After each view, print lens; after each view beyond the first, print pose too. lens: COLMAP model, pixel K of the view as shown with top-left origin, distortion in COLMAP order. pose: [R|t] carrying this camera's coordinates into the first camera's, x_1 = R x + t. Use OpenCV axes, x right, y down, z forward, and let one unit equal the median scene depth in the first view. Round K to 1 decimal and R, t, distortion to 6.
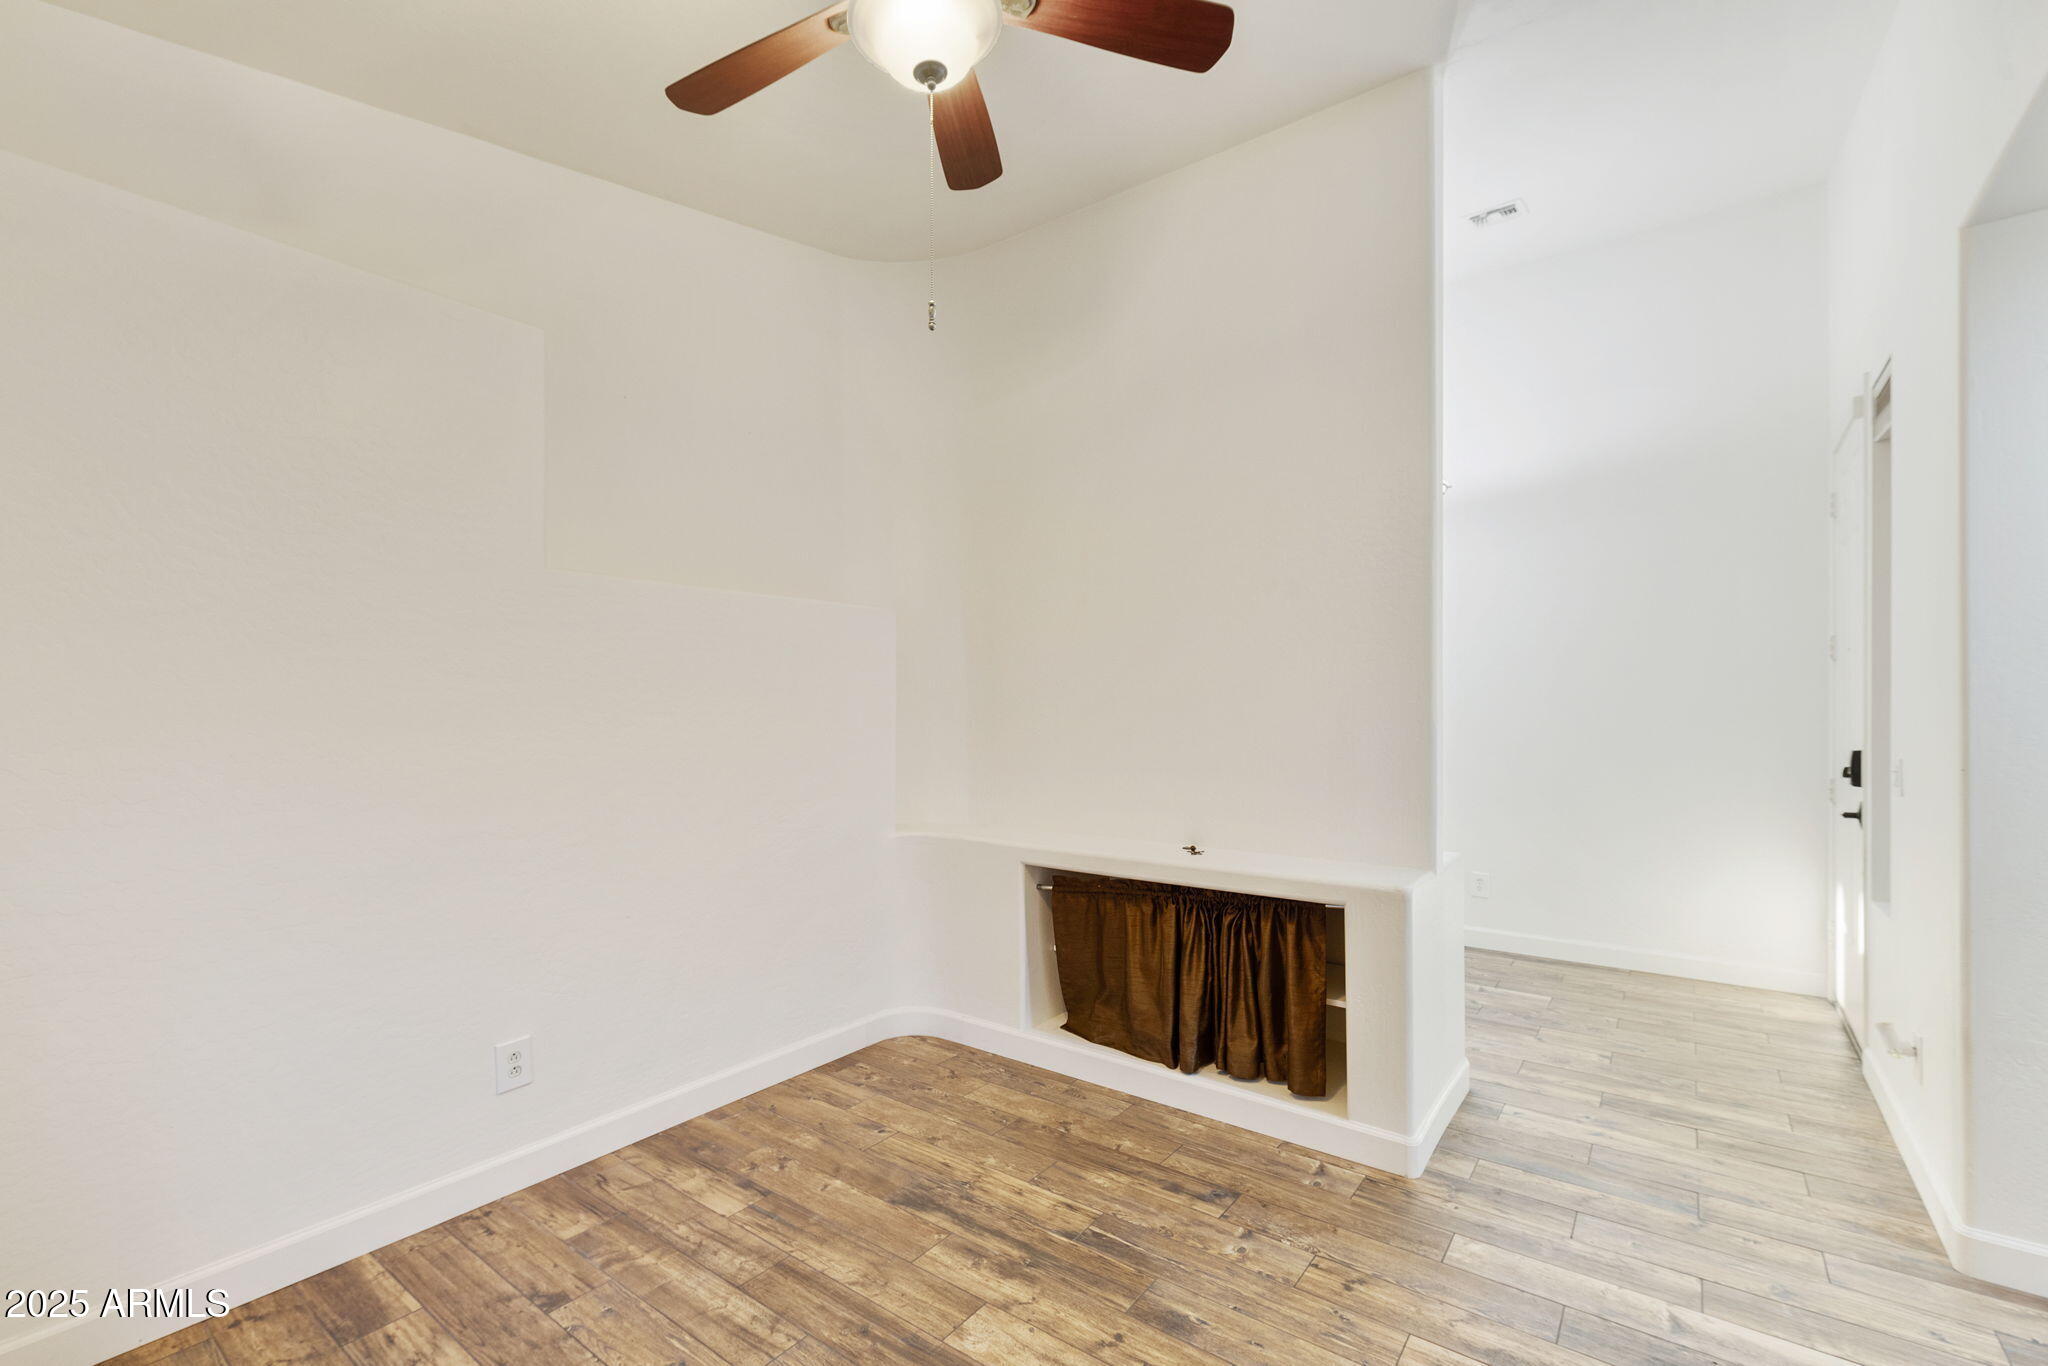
lens RADIAL K [[888.8, 0, 1031.2], [0, 888.8, 694.7], [0, 0, 1]] dist [0.000496, -0.000794]
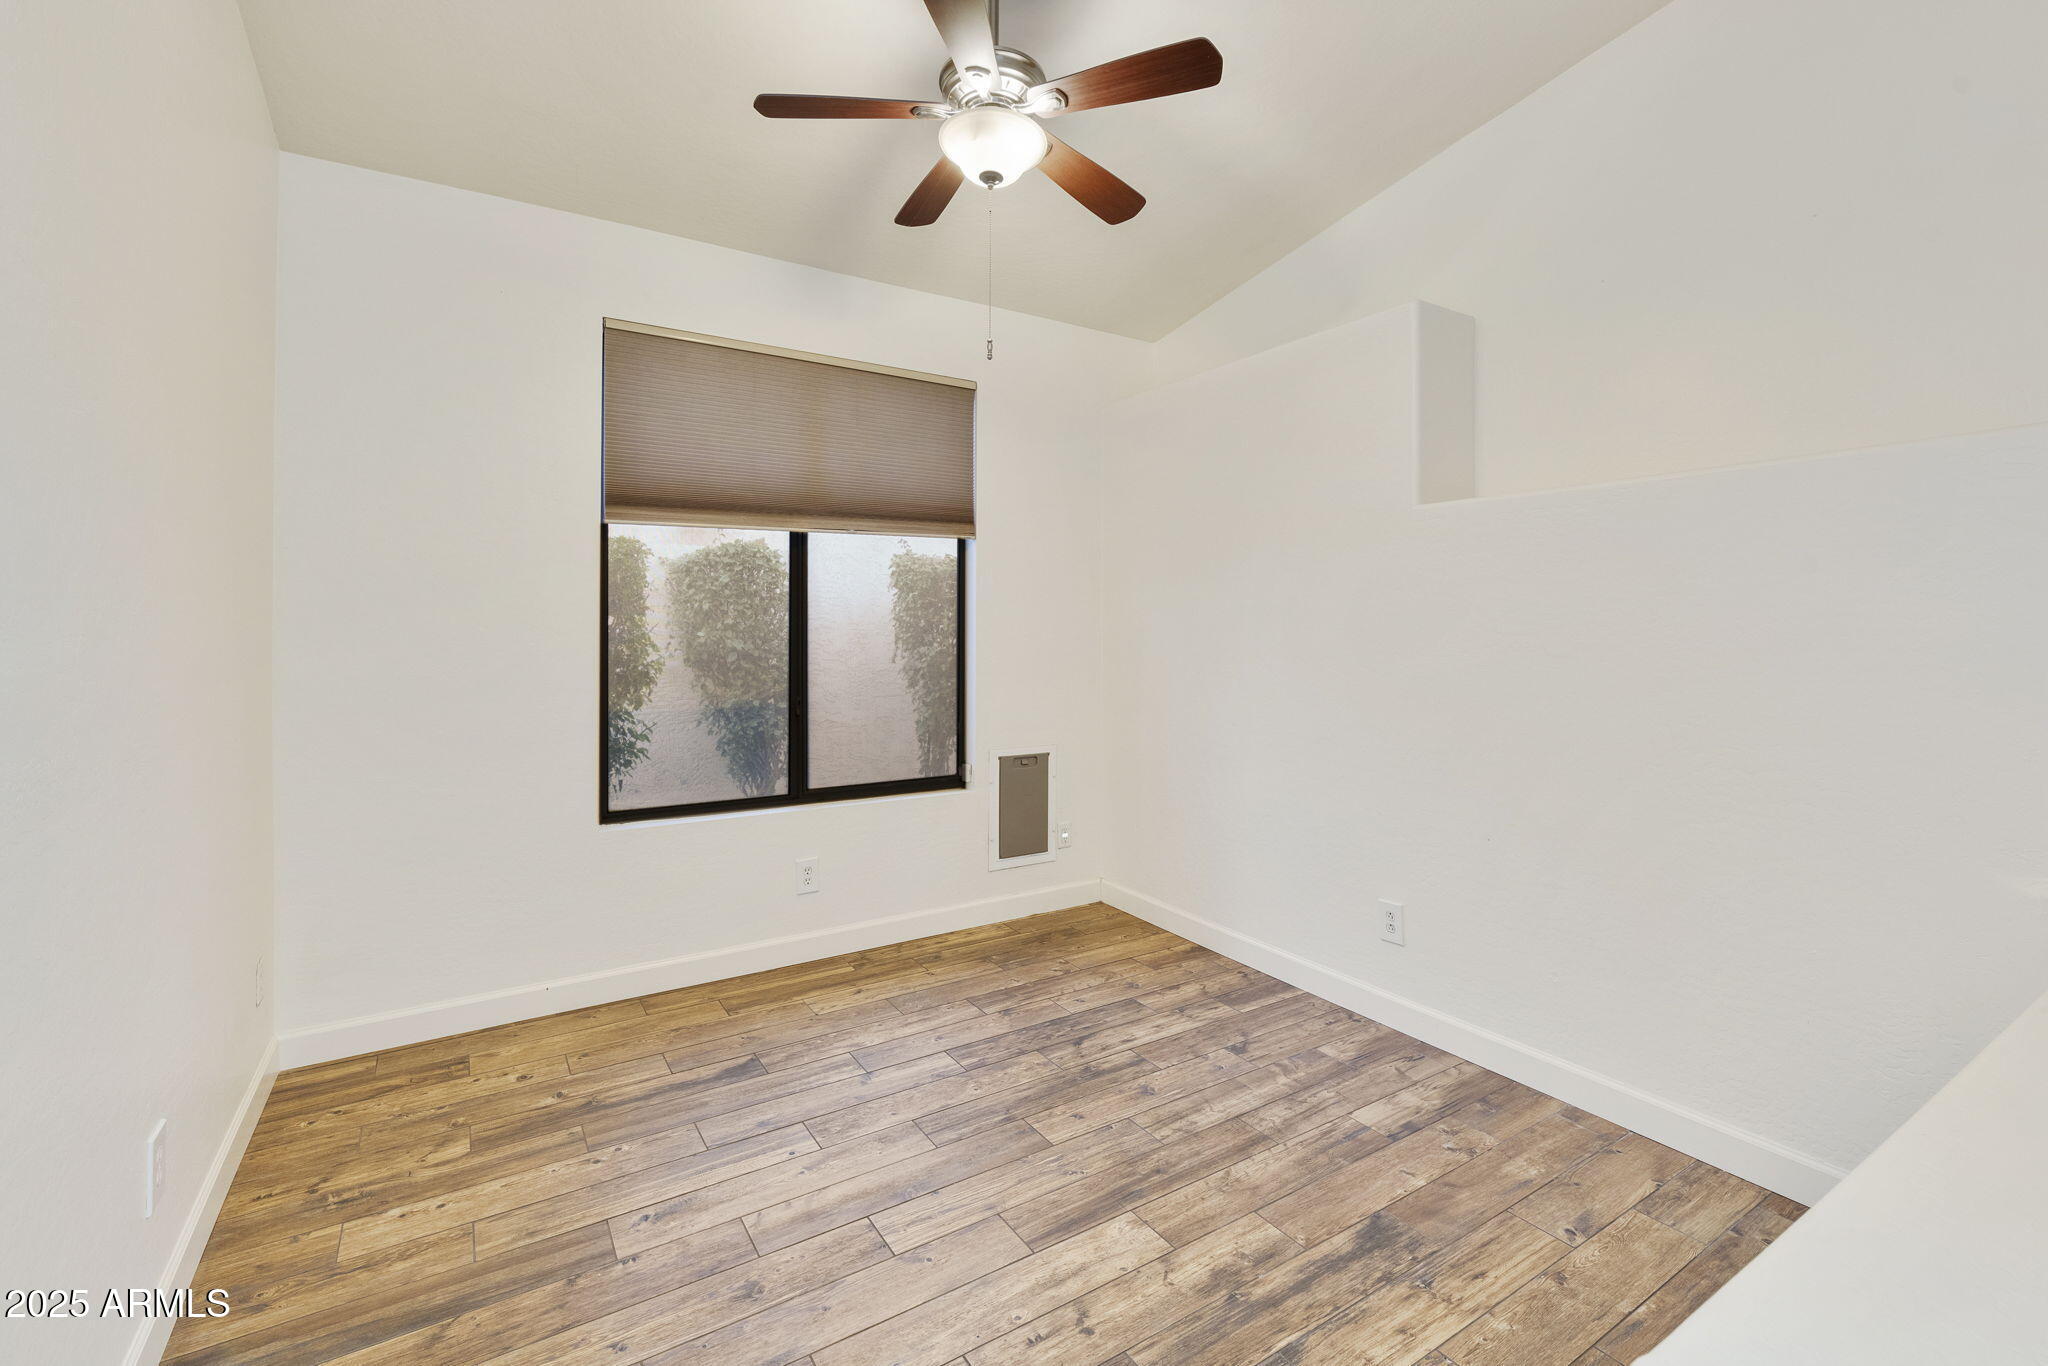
lens RADIAL K [[888.8, 0, 1009.0], [0, 888.8, 624.9], [0, 0, 1]] dist [0.000496, -0.000794]
pose [[-0.367379, 0.000337, -0.930071, 0.812072], [0.013069, 0.999903, -0.004800, 0.010739], [0.929979, -0.013919, -0.367348, 1.067766]]
